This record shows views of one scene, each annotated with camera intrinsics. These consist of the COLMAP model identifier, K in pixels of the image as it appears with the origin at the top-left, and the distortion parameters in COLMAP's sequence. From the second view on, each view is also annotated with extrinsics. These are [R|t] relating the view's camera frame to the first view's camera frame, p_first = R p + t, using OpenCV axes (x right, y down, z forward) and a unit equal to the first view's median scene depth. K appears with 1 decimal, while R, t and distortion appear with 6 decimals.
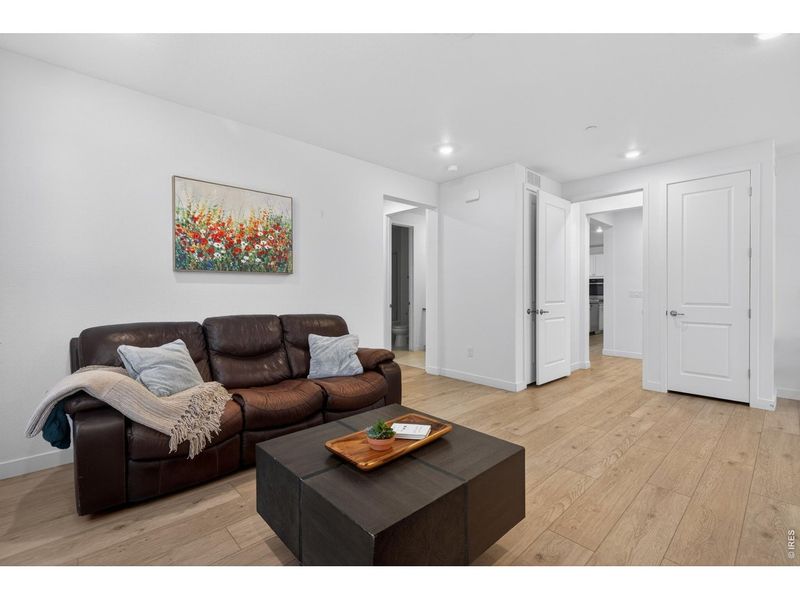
lens RADIAL K [[366.4, 0, 400.3], [0, 366.4, 292.8], [0, 0, 1]] dist [-0.000046, 0.000179]
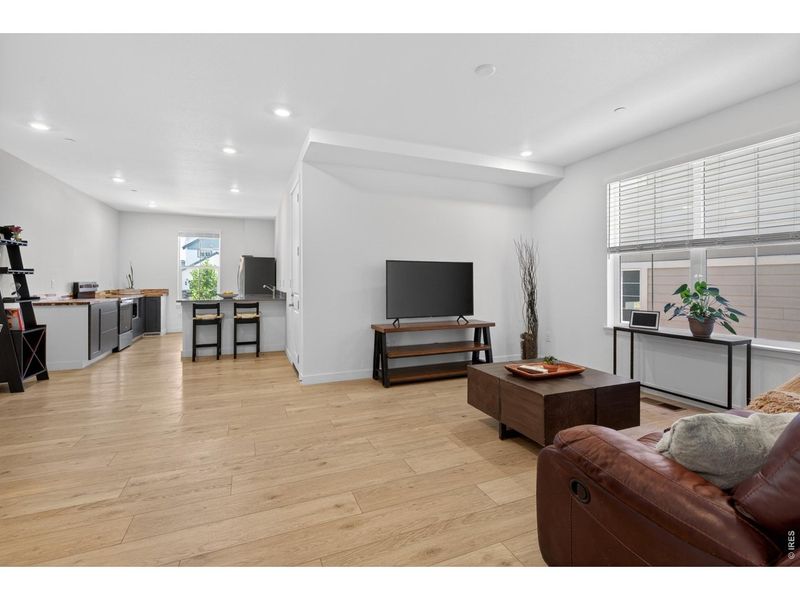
lens RADIAL K [[366.8, 0, 410.5], [0, 366.8, 285.7], [0, 0, 1]] dist [-0.001751, -0.000112]
pose [[-0.942177, -0.006862, 0.335046, -0.001387], [-0.000566, 0.999821, 0.018885, -0.008100], [-0.335115, 0.017604, -0.942013, 1.482560]]
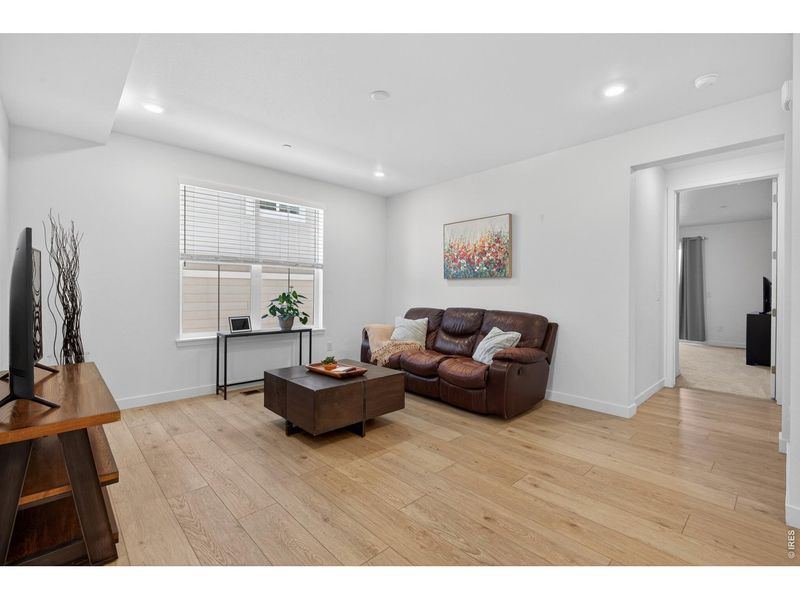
lens RADIAL K [[366.4, 0, 400.3], [0, 366.4, 292.8], [0, 0, 1]] dist [-0.000046, 0.000179]
pose [[-0.002491, 0.001705, -0.999995, 0.991041], [-0.011209, 0.999936, 0.001733, 0.001547], [0.999934, 0.011213, -0.002471, 0.713591]]
